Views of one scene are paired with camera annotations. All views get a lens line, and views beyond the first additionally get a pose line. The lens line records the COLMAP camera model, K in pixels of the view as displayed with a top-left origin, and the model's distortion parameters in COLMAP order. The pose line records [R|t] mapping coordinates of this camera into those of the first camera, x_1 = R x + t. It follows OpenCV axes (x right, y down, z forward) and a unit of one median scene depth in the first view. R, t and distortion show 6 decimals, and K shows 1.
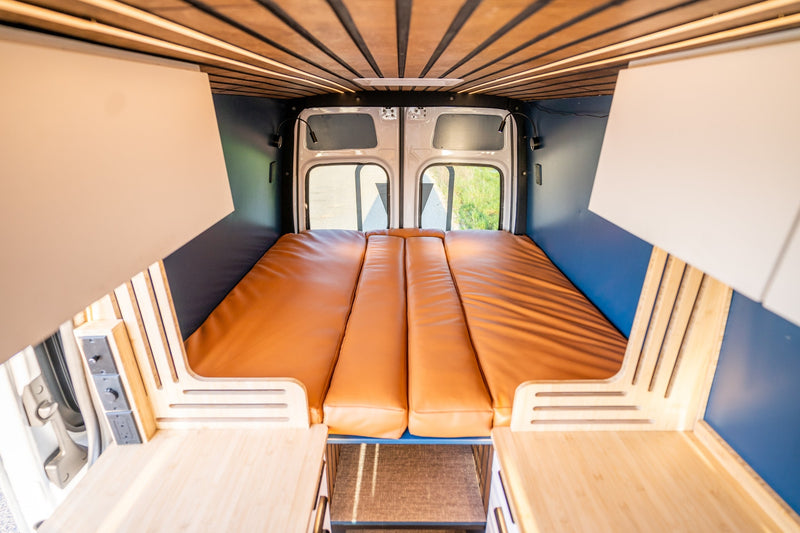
lens RADIAL K [[381.8, 0, 400.3], [0, 381.8, 265.2], [0, 0, 1]] dist [0.000674, 0.000440]
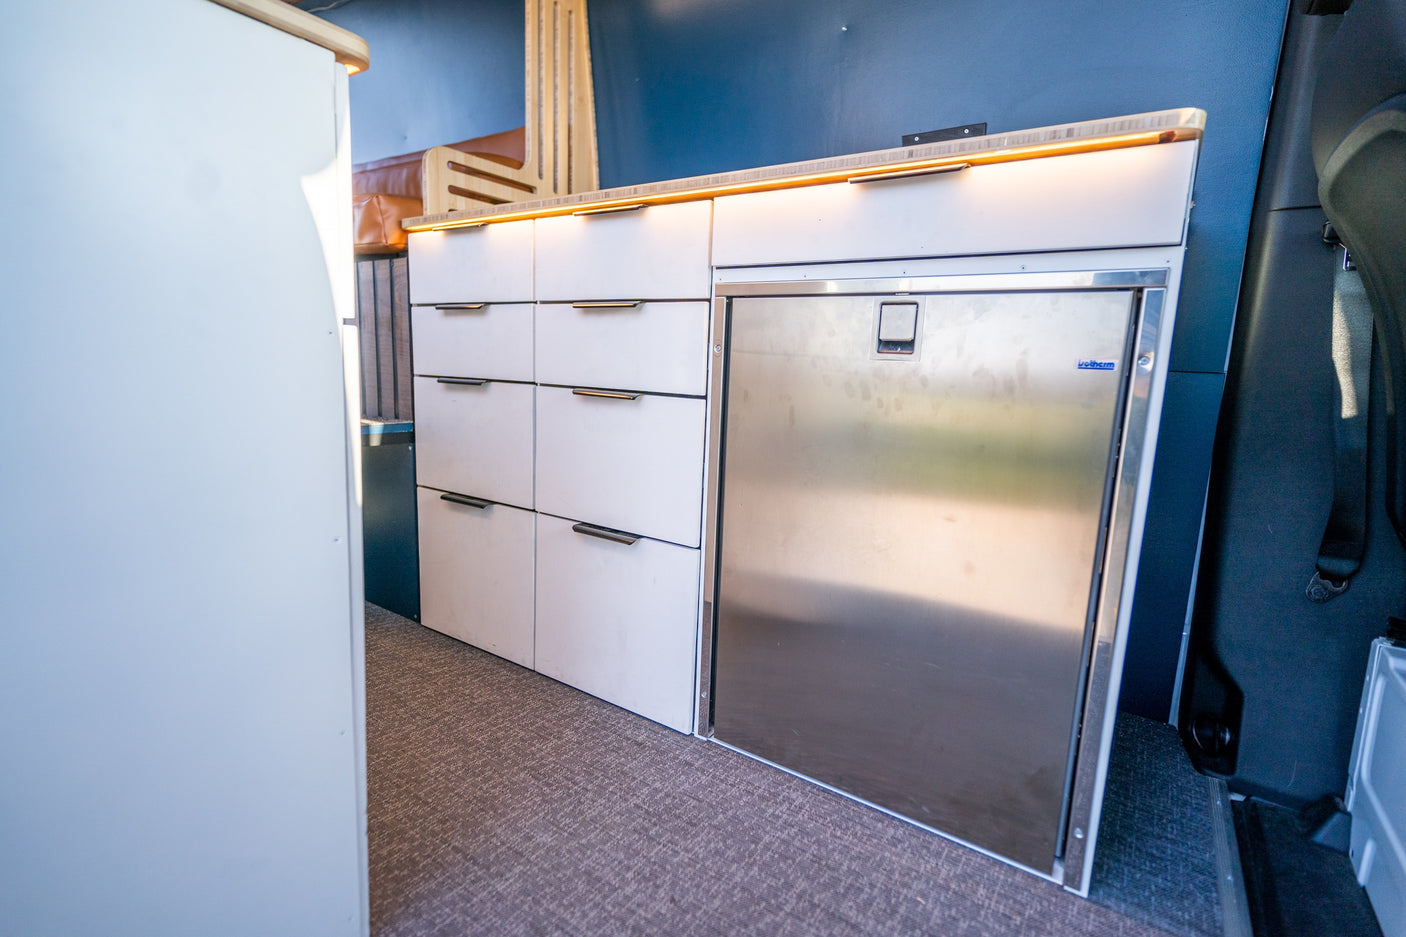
lens RADIAL K [[671.0, 0, 703.6], [0, 671.0, 466.2], [0, 0, 1]] dist [0.000674, 0.000440]
pose [[0.564812, -0.104586, 0.818565, -0.519680], [0.273903, 0.959462, -0.066406, 1.121070], [-0.778437, 0.261714, 0.570562, -0.029480]]
